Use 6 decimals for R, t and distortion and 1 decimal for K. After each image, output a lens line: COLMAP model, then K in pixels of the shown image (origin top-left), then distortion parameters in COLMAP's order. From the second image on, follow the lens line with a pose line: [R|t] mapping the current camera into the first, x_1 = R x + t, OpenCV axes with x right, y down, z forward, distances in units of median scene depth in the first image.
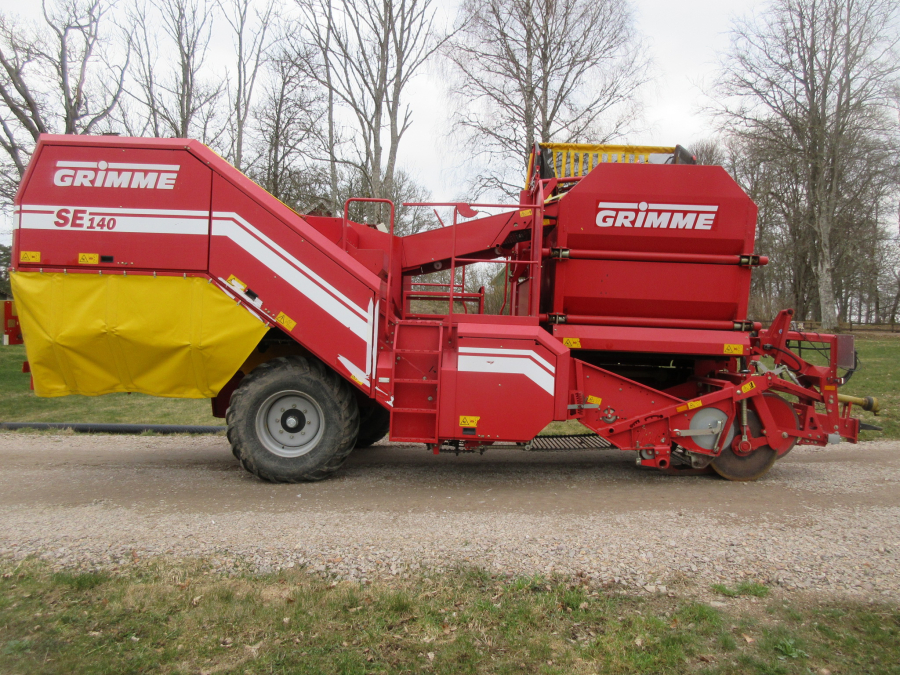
lens RADIAL K [[682.4, 0, 450.0], [0, 682.4, 337.5], [0, 0, 1]] dist [0.007251, 0.002041]
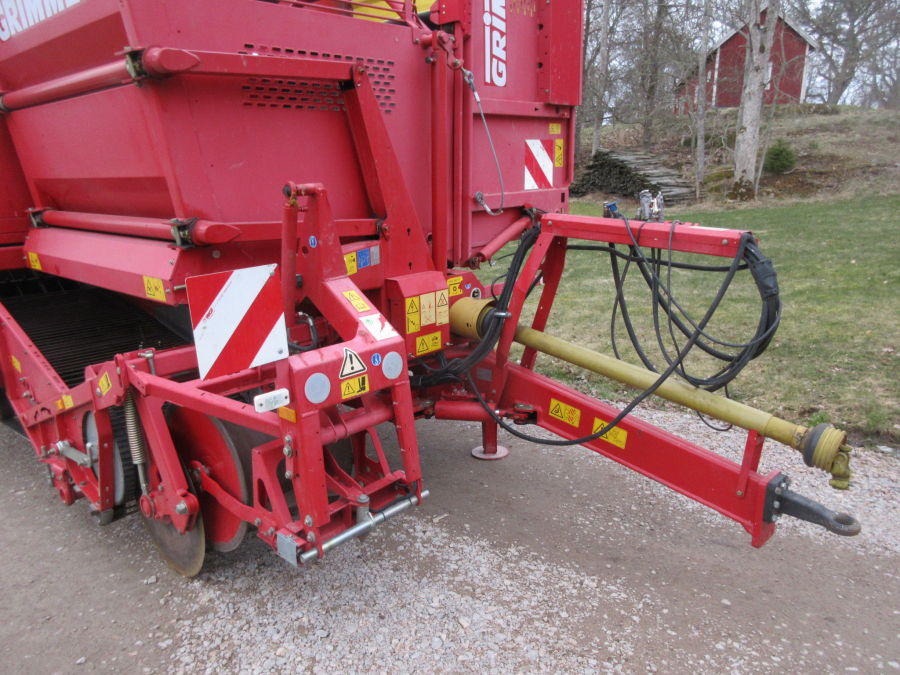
lens RADIAL K [[660.2, 0, 452.6], [0, 660.2, 335.6], [0, 0, 1]] dist [0.002295, 0.005629]
pose [[0.753601, 0.109005, -0.648231, 0.869781], [0.045294, 0.975199, 0.216645, -0.037638], [0.655769, -0.192625, 0.729974, 0.848207]]
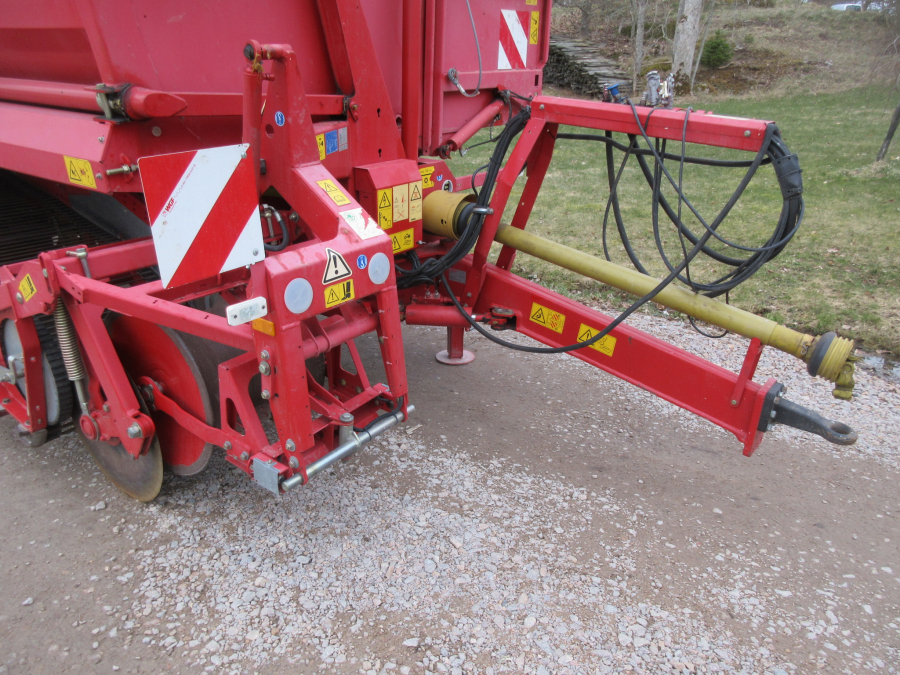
lens RADIAL K [[660.7, 0, 450.4], [0, 660.7, 332.5], [0, 0, 1]] dist [0.006080, 0.005072]
pose [[0.818141, 0.203544, -0.537788, 0.811622], [0.009315, 0.930440, 0.366327, -0.031302], [0.574943, -0.304716, 0.759335, 0.858952]]
